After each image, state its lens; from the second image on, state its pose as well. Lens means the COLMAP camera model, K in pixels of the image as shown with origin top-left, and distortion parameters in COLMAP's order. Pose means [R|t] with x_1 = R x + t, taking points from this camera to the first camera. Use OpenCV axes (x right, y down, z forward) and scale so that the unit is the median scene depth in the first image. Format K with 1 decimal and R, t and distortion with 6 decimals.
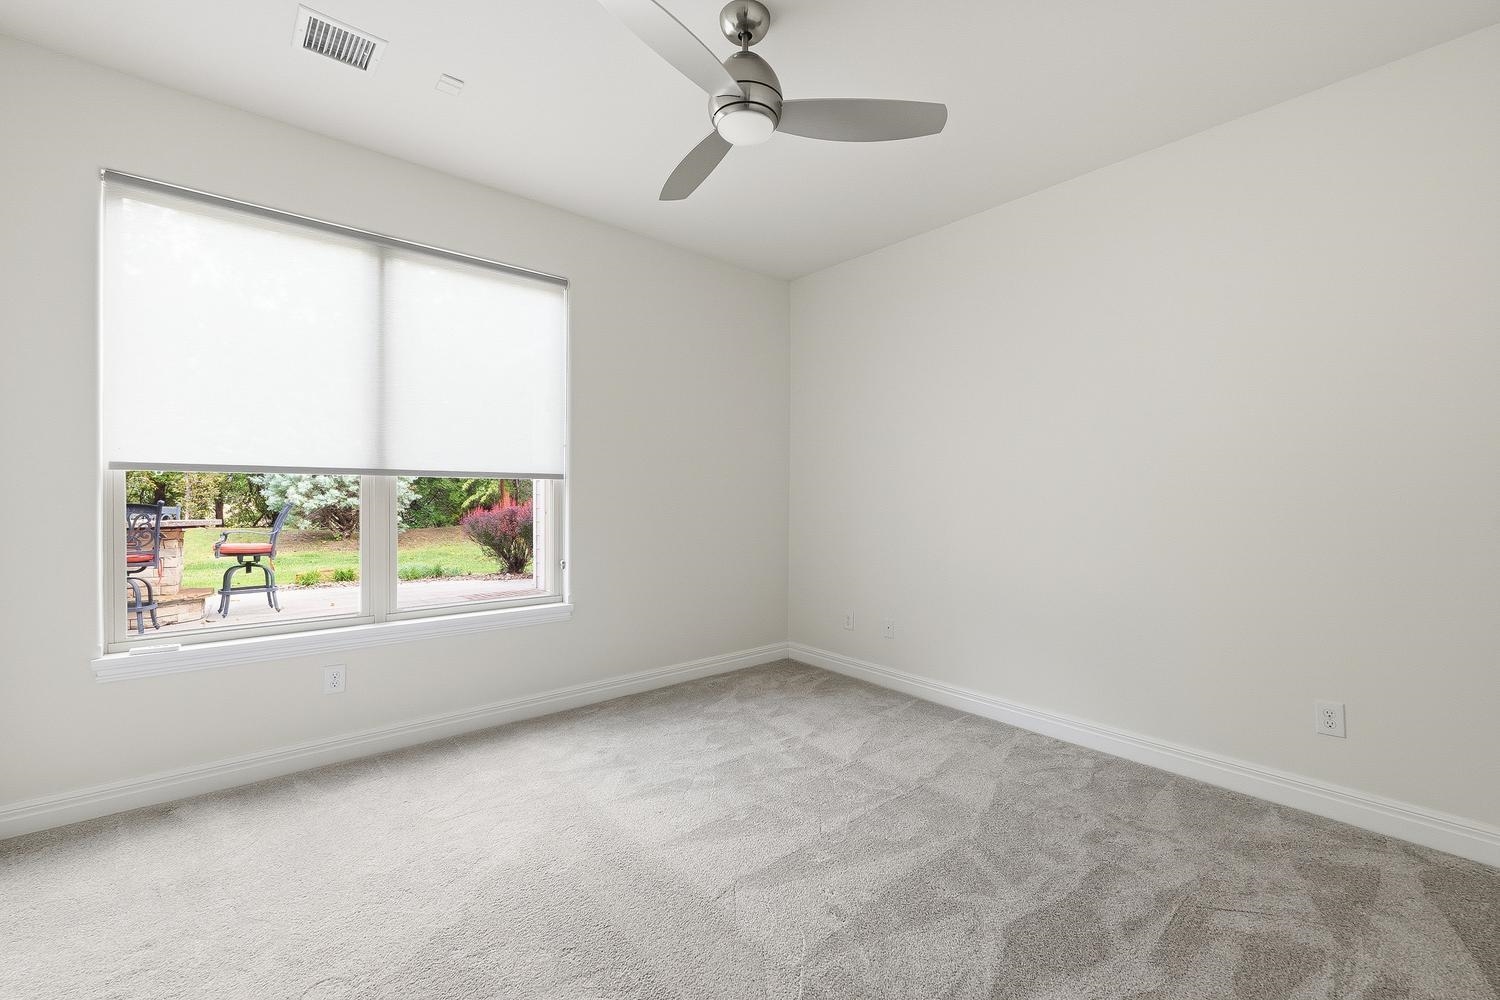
lens RADIAL K [[638.8, 0, 750.0], [0, 638.8, 500.0], [0, 0, 1]] dist [0.000321, 0.000005]
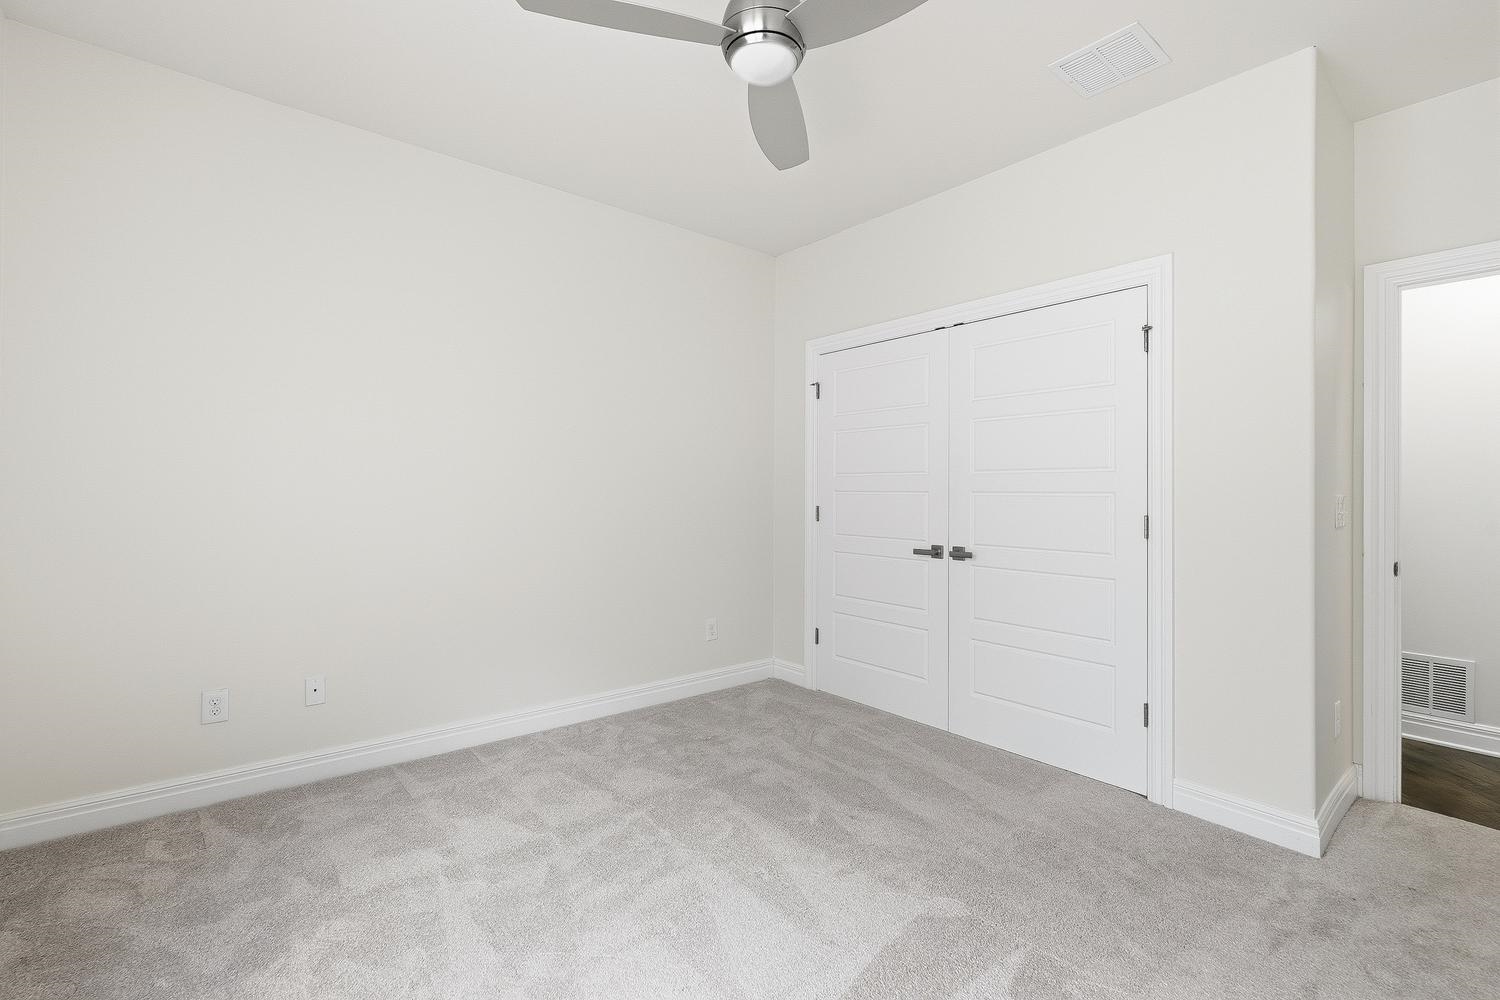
lens RADIAL K [[644.4, 0, 750.0], [0, 644.4, 500.0], [0, 0, 1]] dist [-0.000614, -0.000122]
pose [[0.010508, -0.013770, 0.999850, -0.617334], [-0.002419, 0.999902, 0.013796, -0.021025], [-0.999942, -0.002563, 0.010473, 0.710913]]
